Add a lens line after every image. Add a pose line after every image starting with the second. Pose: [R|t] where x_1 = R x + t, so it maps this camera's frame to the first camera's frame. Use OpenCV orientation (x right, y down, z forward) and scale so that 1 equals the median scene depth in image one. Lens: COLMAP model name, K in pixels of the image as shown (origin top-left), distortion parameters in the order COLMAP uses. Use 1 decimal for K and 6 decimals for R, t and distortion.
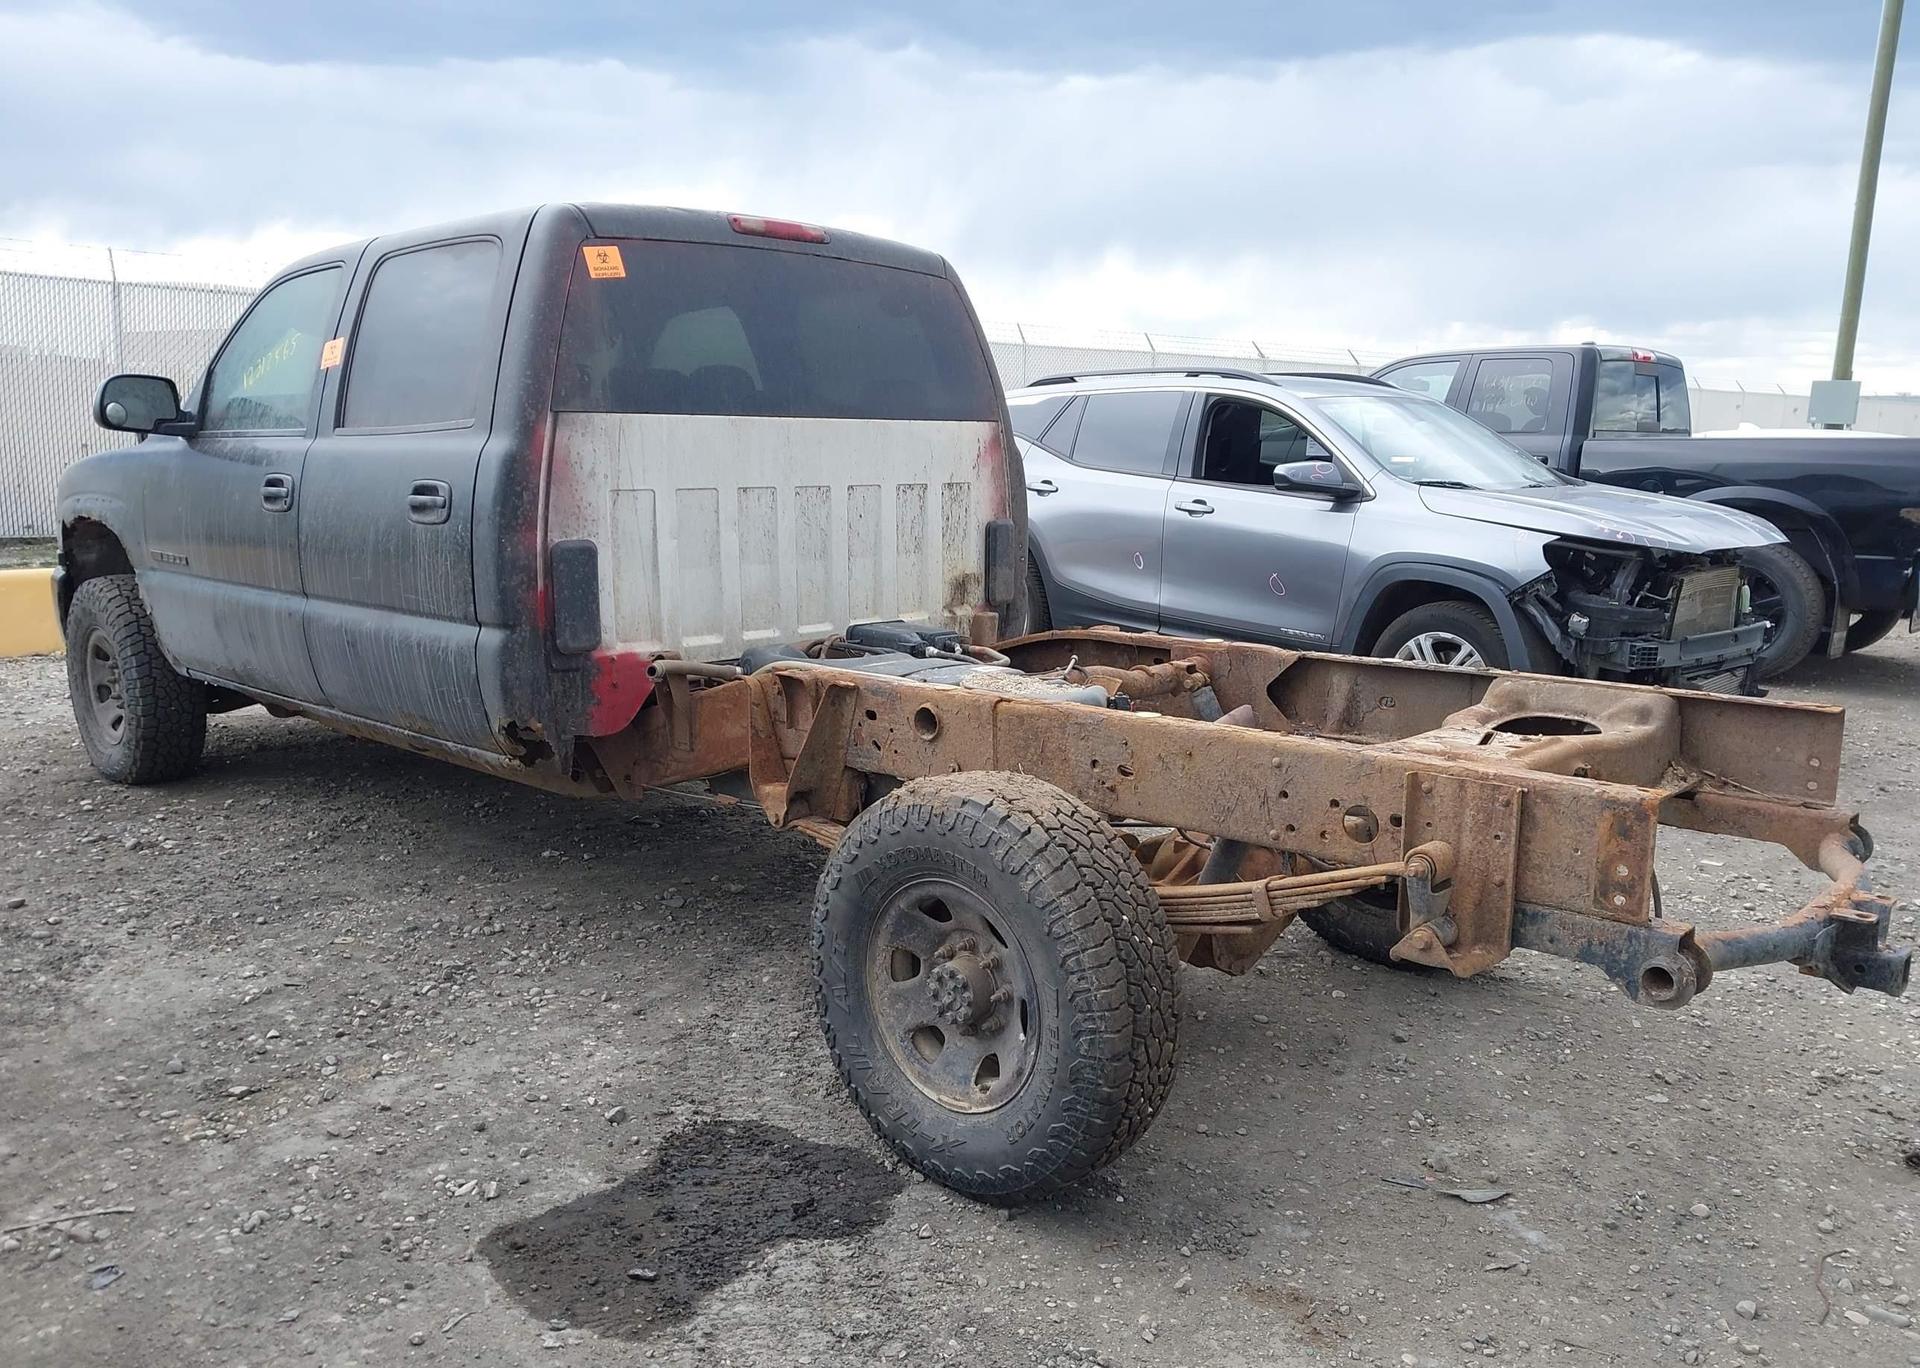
lens RADIAL K [[1560.0, 0, 956.4], [0, 1560.0, 674.0], [0, 0, 1]] dist [0.024727, -0.017353]
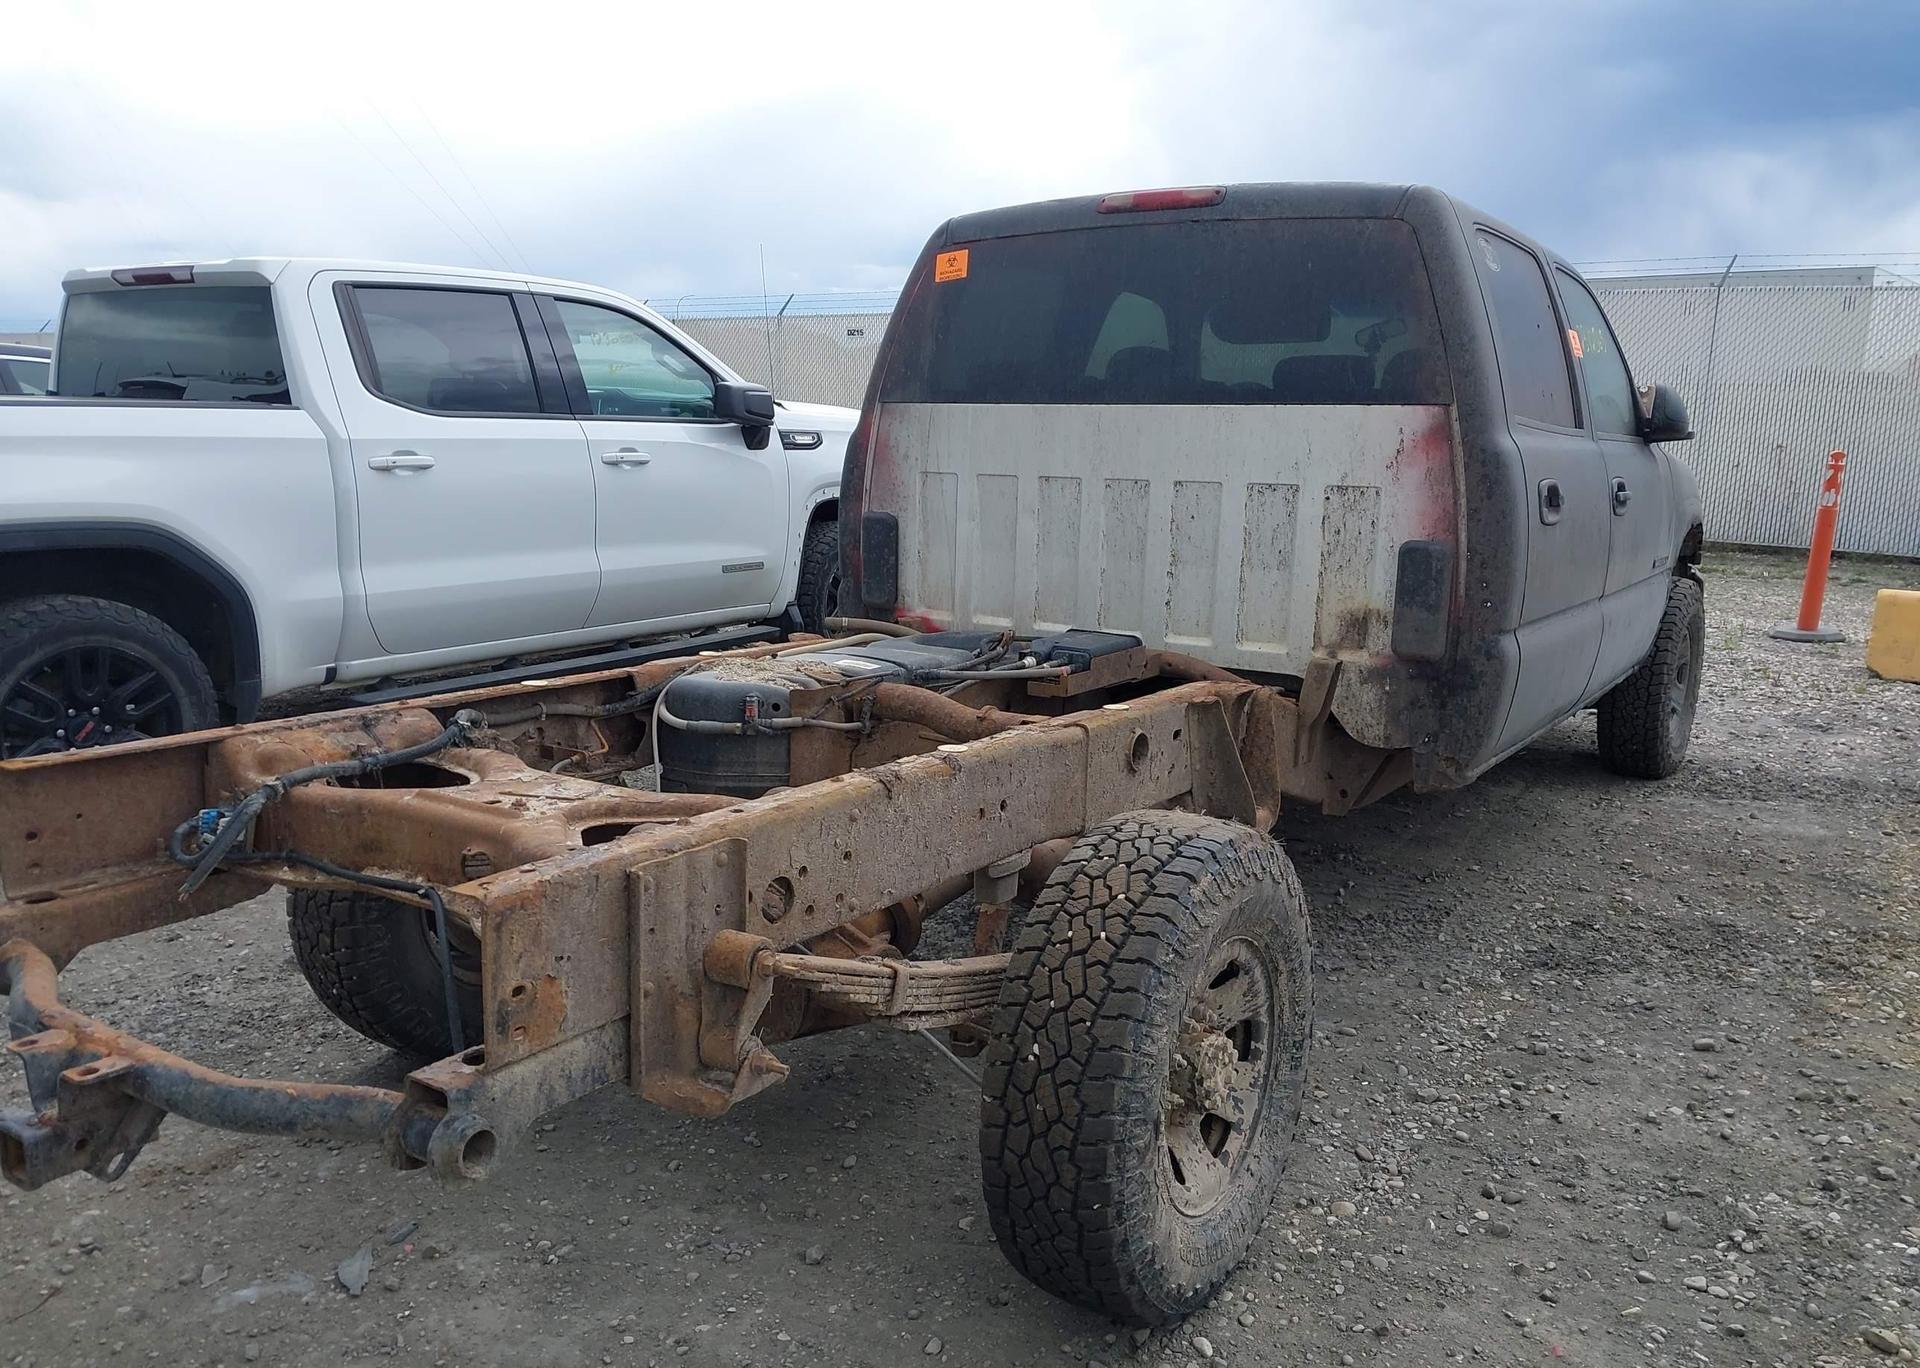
lens RADIAL K [[1469.0, 0, 892.6], [0, 1469.0, 689.5], [0, 0, 1]] dist [0.138886, -0.263292]
pose [[0.114855, 0.167179, -0.979214, 0.848663], [-0.165020, 0.975252, 0.147147, -0.116732], [0.979580, 0.144689, 0.139600, 0.846677]]
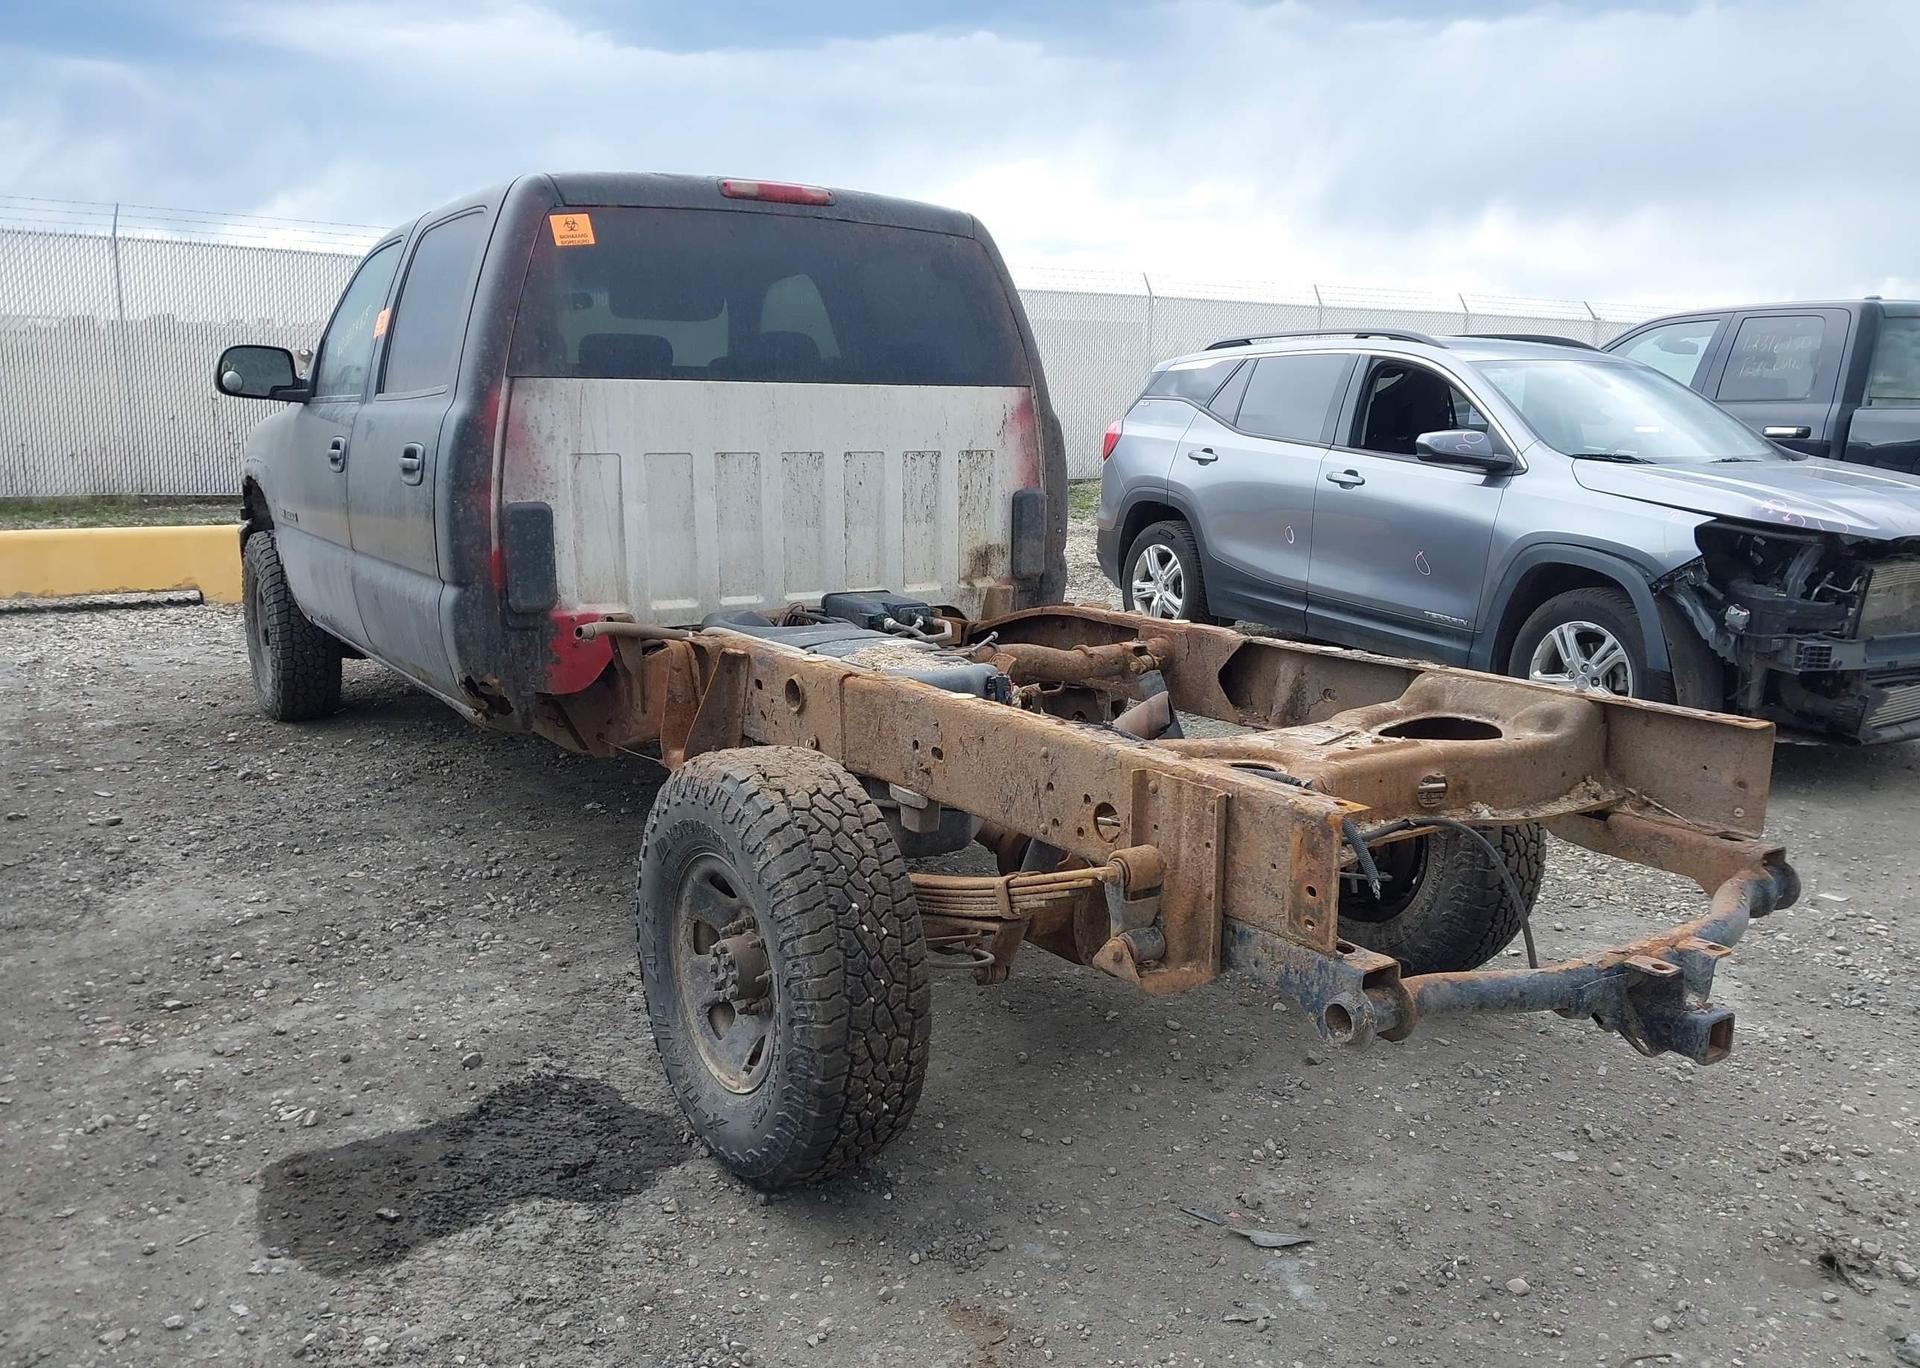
lens RADIAL K [[1560.0, 0, 956.4], [0, 1560.0, 674.0], [0, 0, 1]] dist [0.024727, -0.017353]
pose [[0.972670, 0.040786, -0.228581, 0.262467], [-0.036396, 0.999064, 0.023390, -0.007010], [0.229321, -0.014431, 0.973244, 0.058518]]
